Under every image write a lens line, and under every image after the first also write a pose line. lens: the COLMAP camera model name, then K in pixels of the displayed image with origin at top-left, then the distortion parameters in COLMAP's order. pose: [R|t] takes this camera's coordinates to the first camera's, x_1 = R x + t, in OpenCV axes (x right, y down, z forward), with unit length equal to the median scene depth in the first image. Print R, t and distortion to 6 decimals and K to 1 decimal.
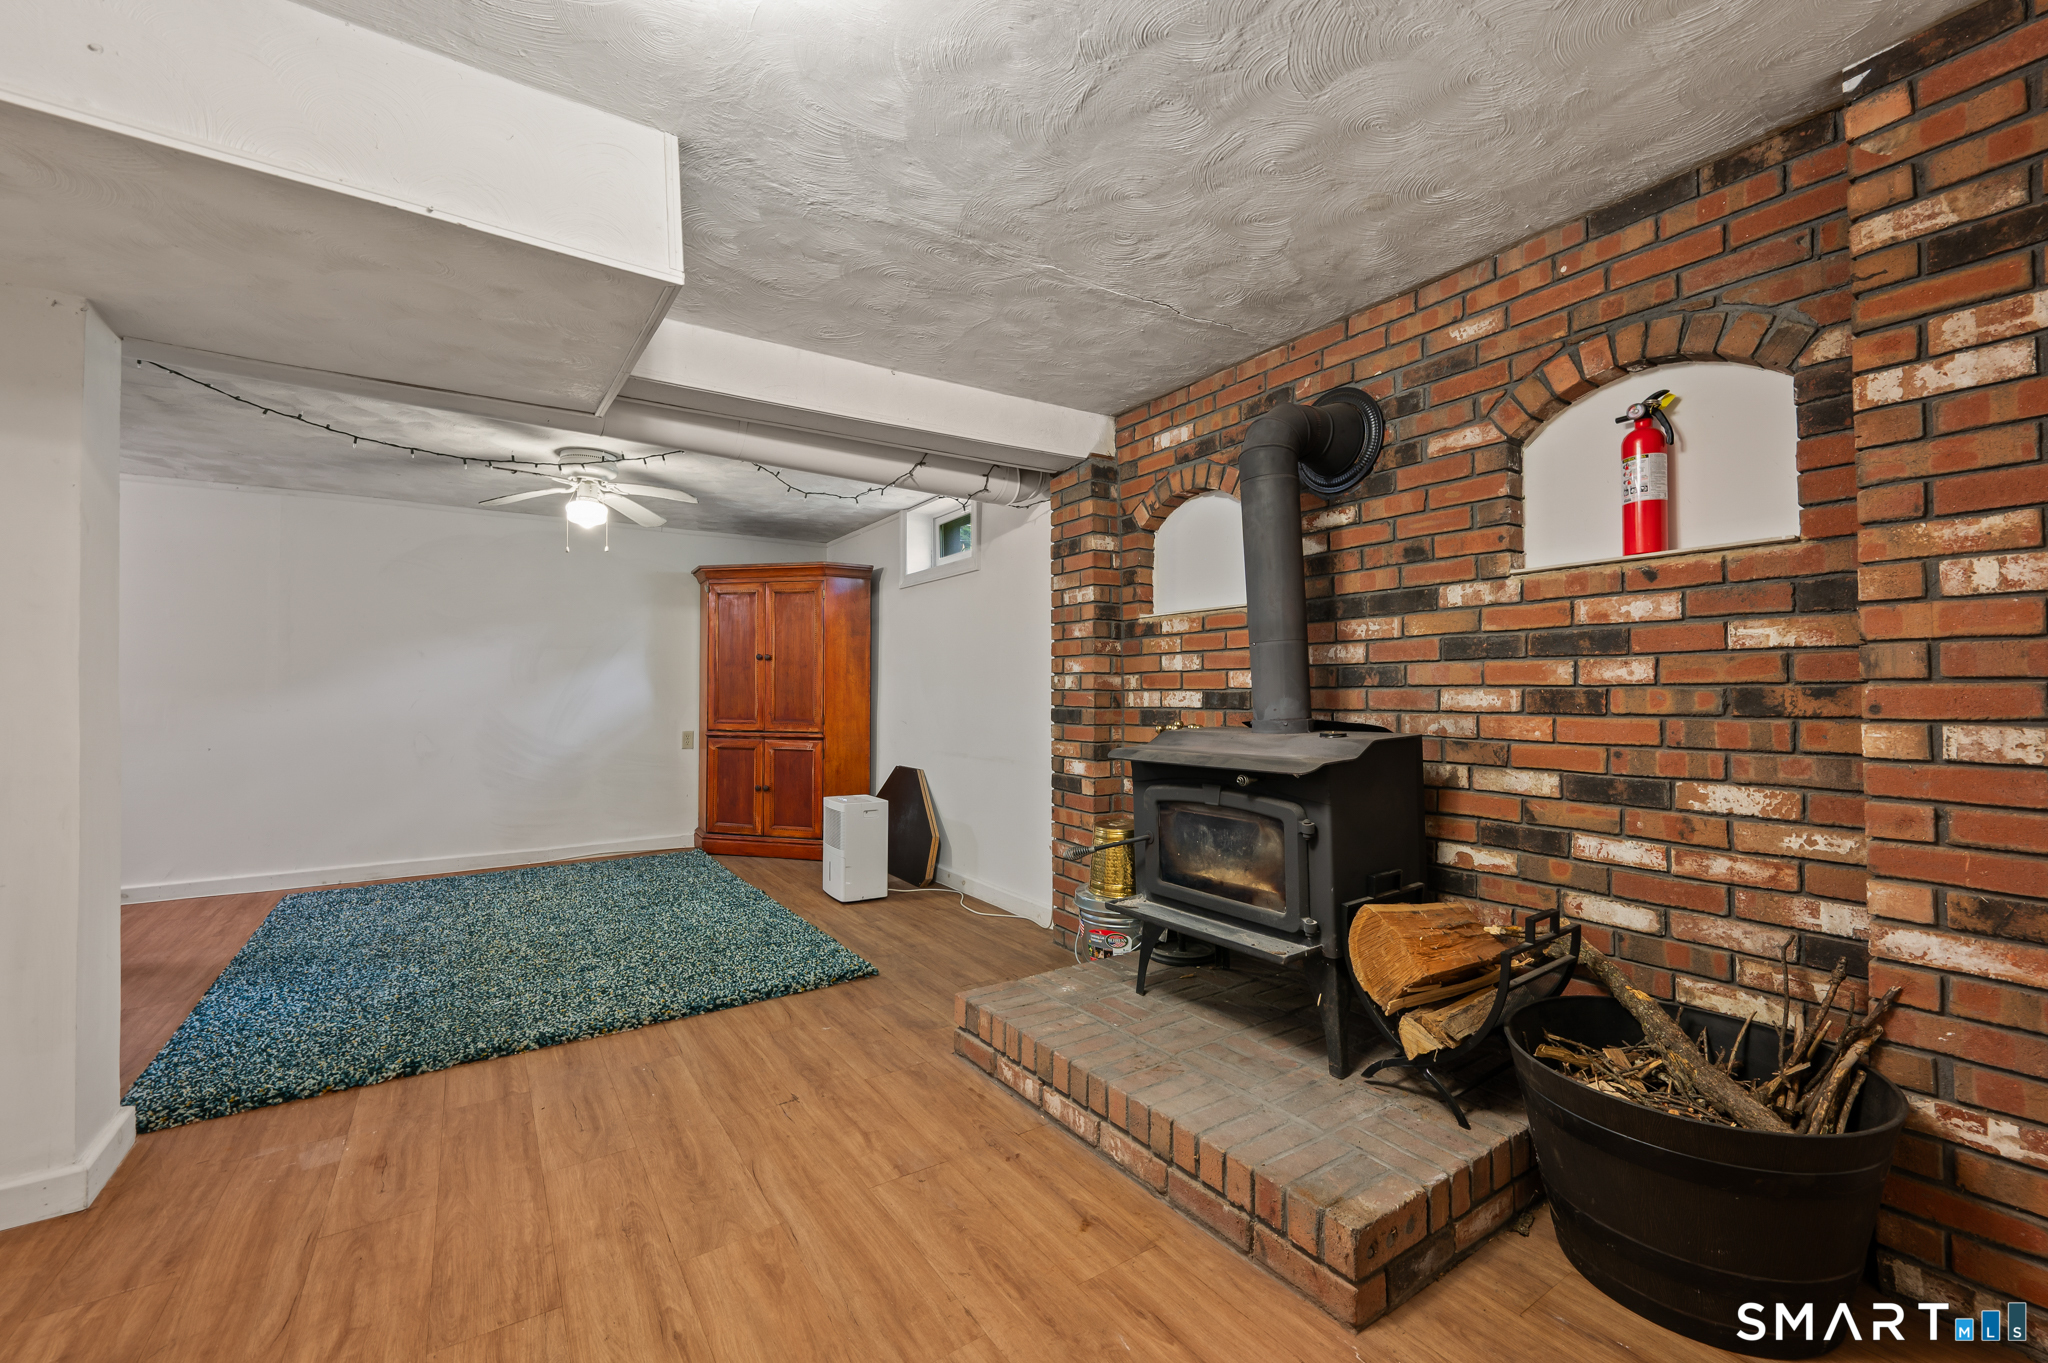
lens RADIAL K [[820.2, 0, 1024.0], [0, 820.2, 674.2], [0, 0, 1]] dist [0.004421, 0.000931]
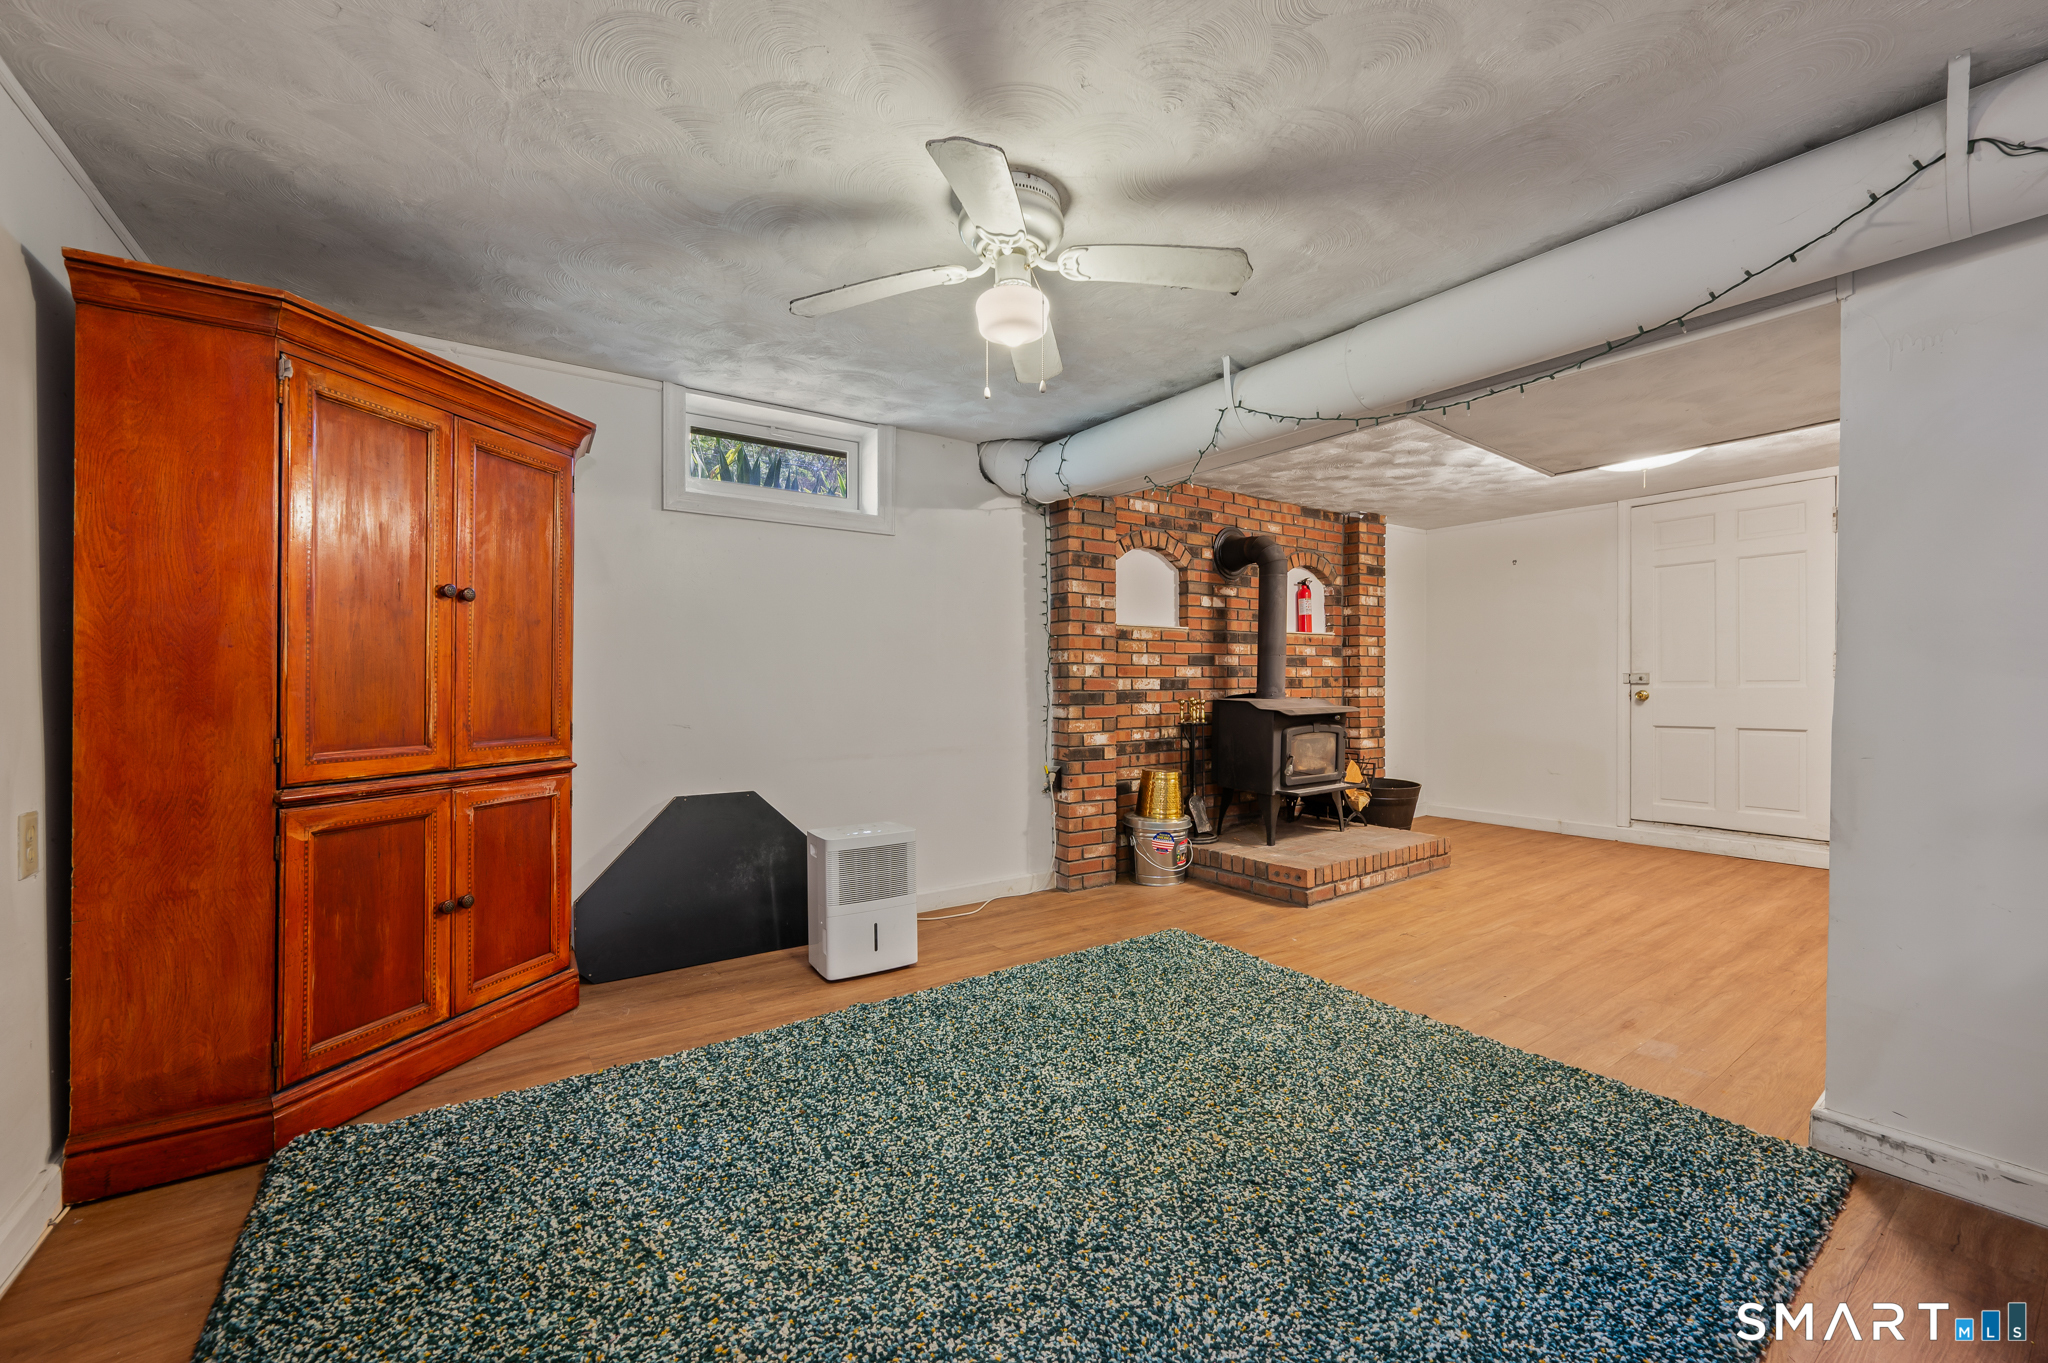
lens RADIAL K [[820.2, 0, 1026.4], [0, 820.2, 688.1], [0, 0, 1]] dist [0.004421, 0.000931]
pose [[-0.022644, -0.004379, 0.999734, -1.342161], [-0.019680, 0.999799, 0.003934, 0.037569], [-0.999550, -0.019585, -0.022725, 1.293361]]
